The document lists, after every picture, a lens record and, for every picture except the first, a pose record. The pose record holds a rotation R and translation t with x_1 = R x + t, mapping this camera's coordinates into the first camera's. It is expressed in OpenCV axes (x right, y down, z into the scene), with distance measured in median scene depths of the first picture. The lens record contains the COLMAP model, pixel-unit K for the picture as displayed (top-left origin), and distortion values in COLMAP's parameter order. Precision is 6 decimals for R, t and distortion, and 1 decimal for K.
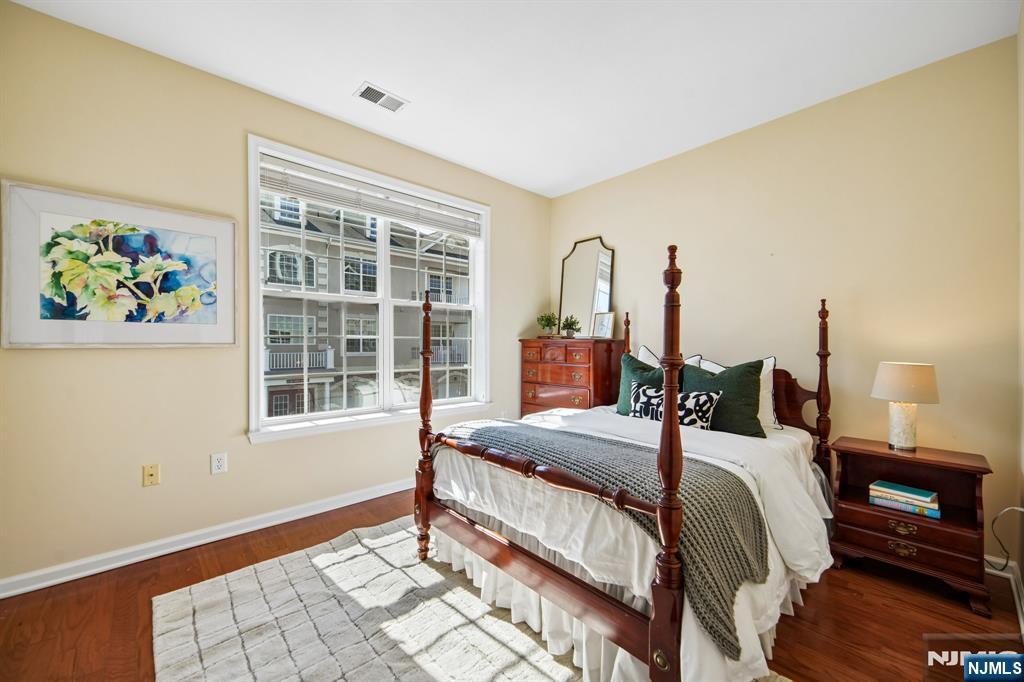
lens RADIAL K [[396.8, 0, 510.2], [0, 396.8, 346.9], [0, 0, 1]] dist [0.000502, -0.000040]
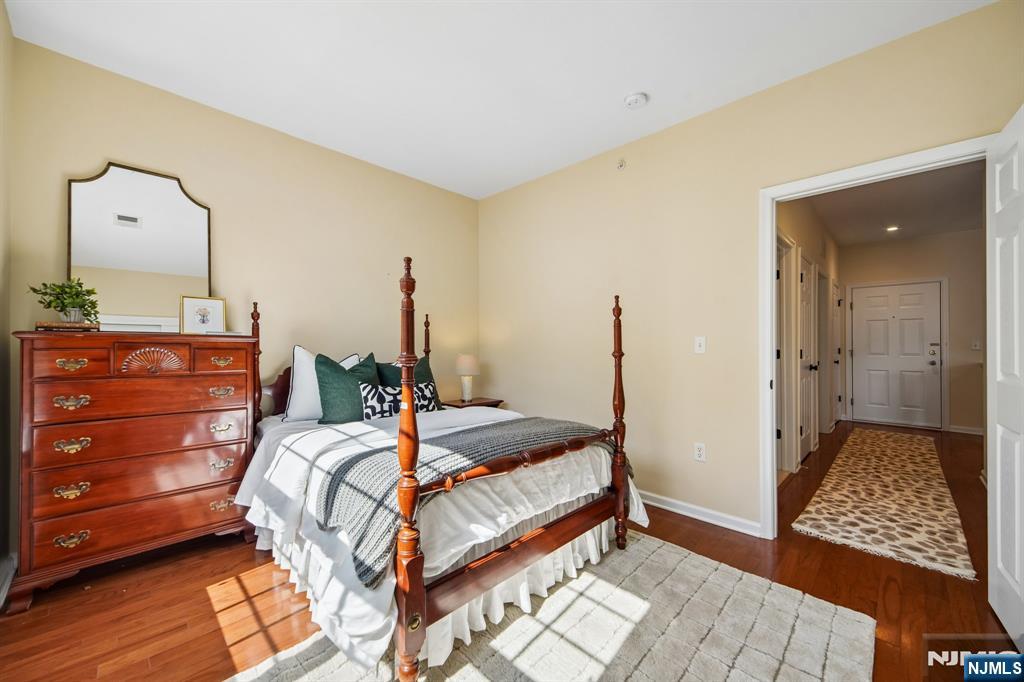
lens RADIAL K [[396.8, 0, 510.2], [0, 396.8, 346.9], [0, 0, 1]] dist [0.000502, -0.000040]
pose [[-0.063690, -0.004662, 0.997959, -0.966797], [0.003198, 0.999983, 0.004876, -0.004868], [-0.997965, 0.003502, -0.063674, 1.042916]]
